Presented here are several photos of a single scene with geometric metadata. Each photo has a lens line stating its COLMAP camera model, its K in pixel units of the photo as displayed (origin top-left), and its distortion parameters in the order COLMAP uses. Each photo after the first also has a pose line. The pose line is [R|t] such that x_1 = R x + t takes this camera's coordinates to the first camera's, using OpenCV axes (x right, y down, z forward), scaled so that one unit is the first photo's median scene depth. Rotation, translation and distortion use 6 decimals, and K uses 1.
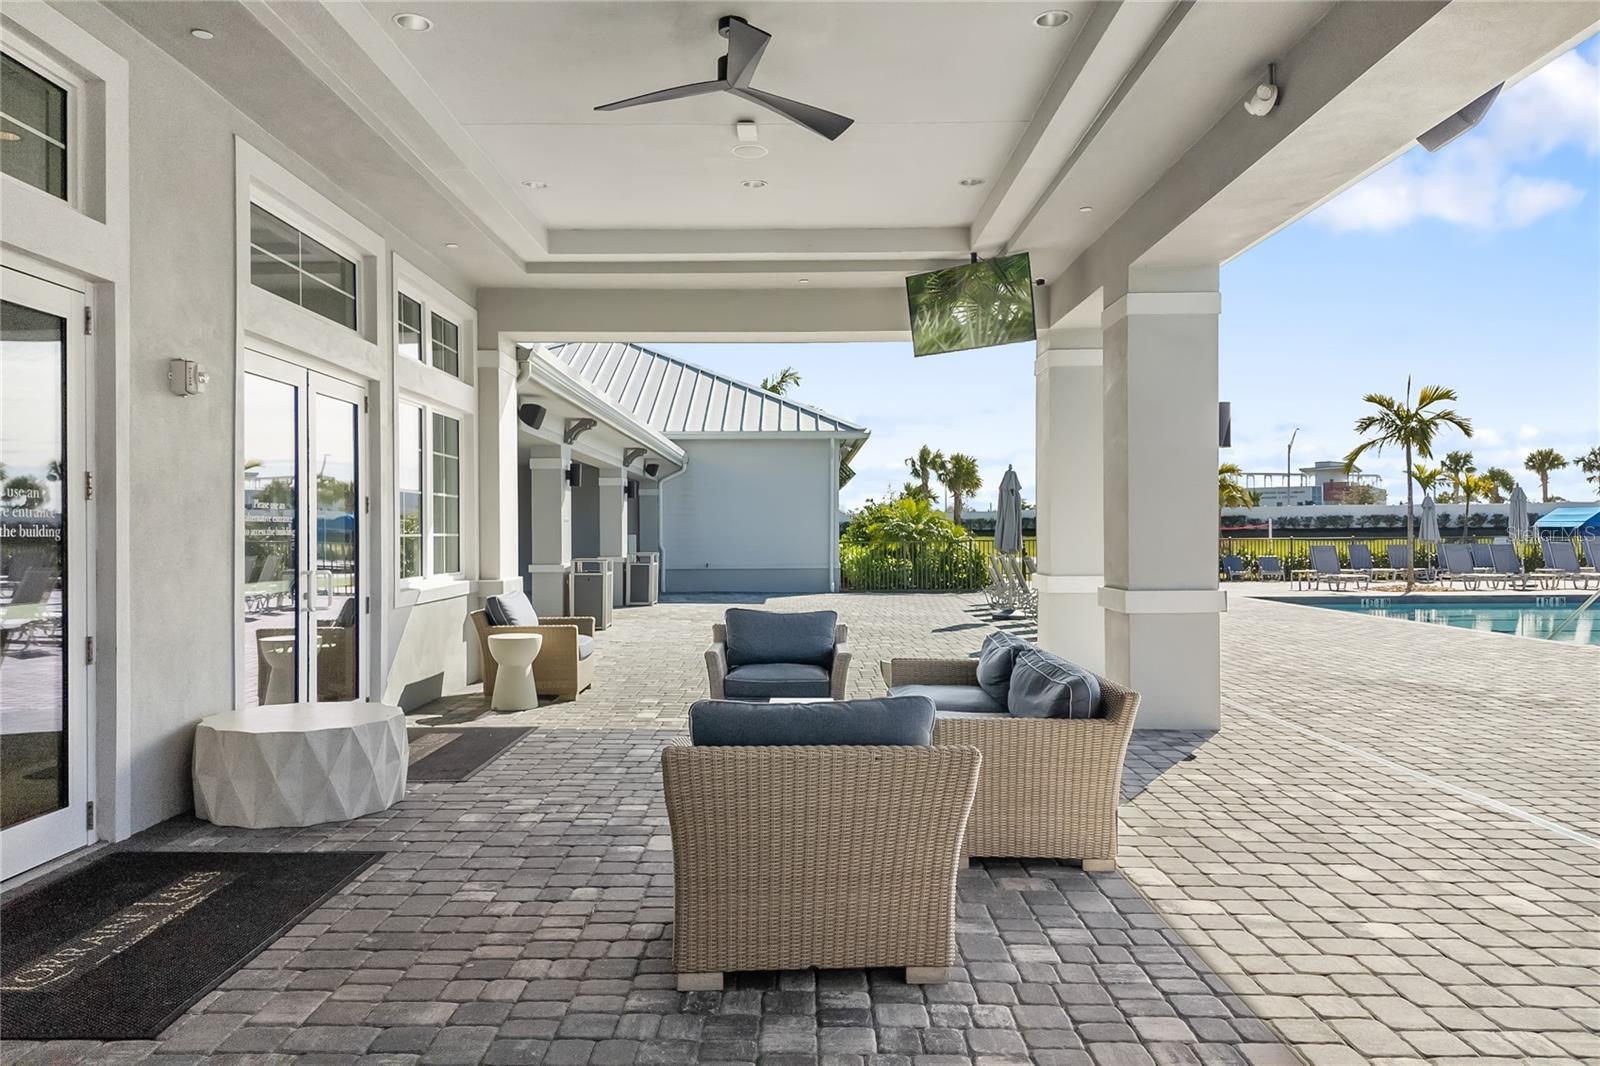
lens RADIAL K [[1089.1, 0, 844.9], [0, 1089.1, 535.1], [0, 0, 1]] dist [0.003567, 0.008738]
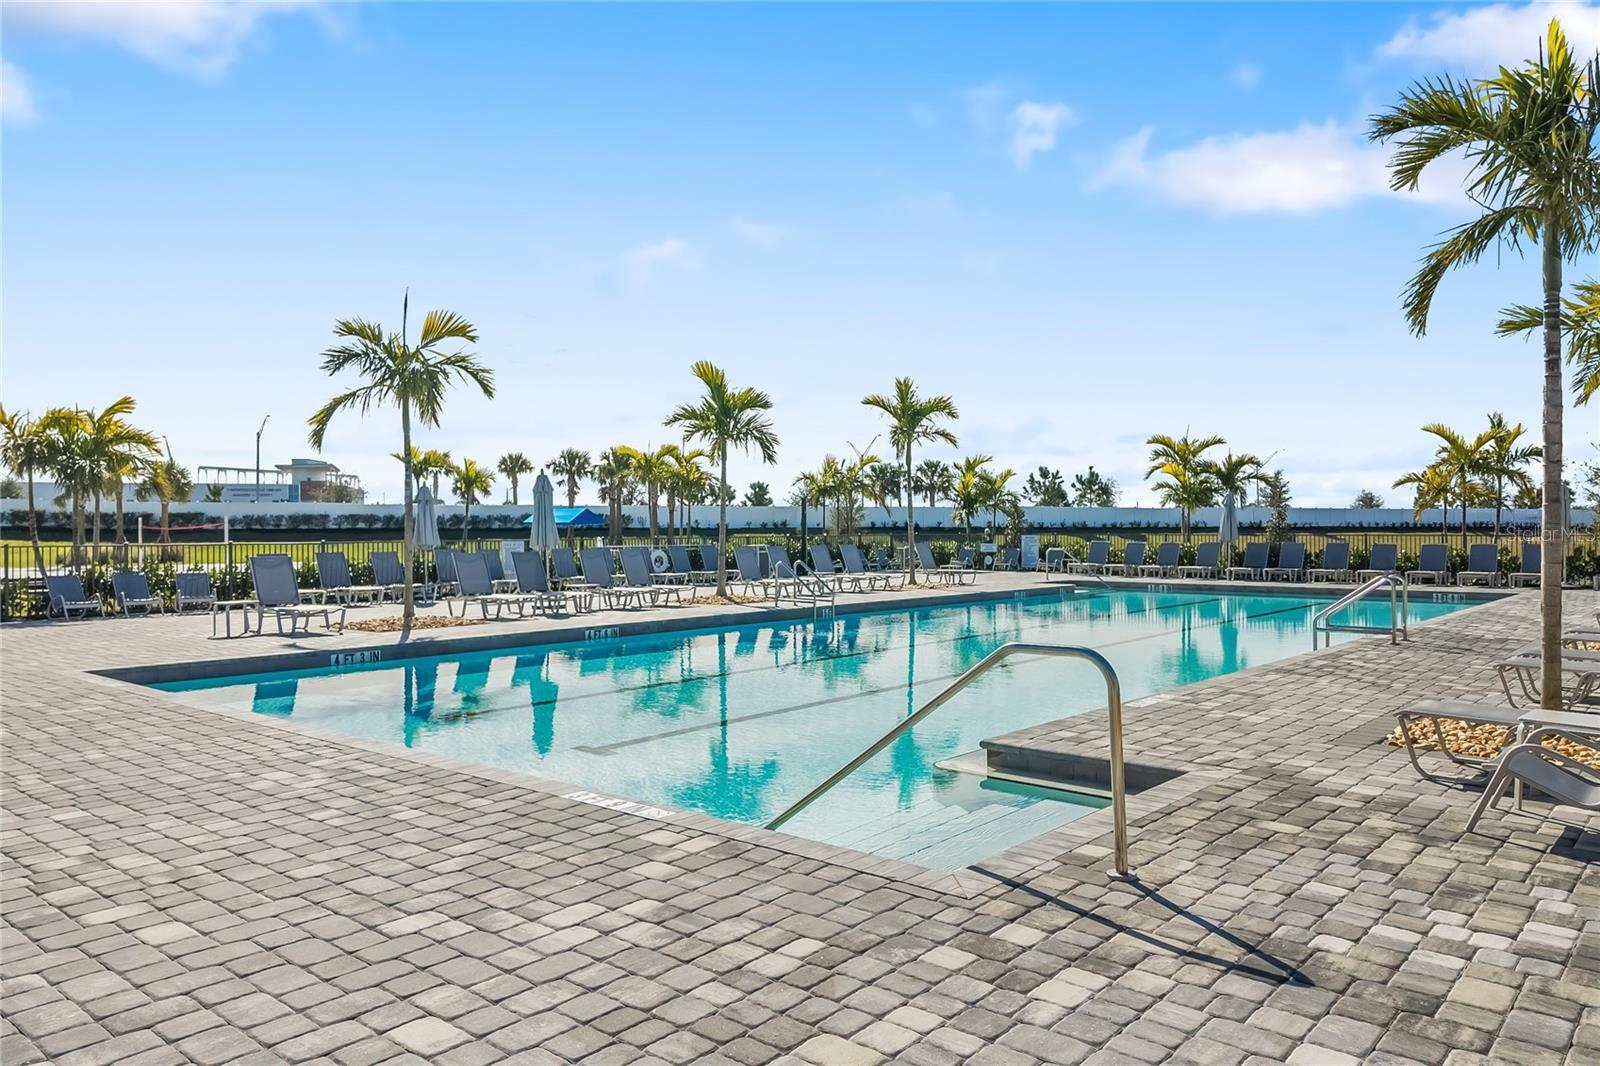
lens RADIAL K [[1089.1, 0, 833.1], [0, 1089.1, 547.6], [0, 0, 1]] dist [0.003567, 0.008738]
pose [[0.646929, -0.007731, 0.762511, 0.144249], [-0.000839, 0.999941, 0.010850, -0.002806], [-0.762550, -0.007659, 0.646884, 0.298824]]
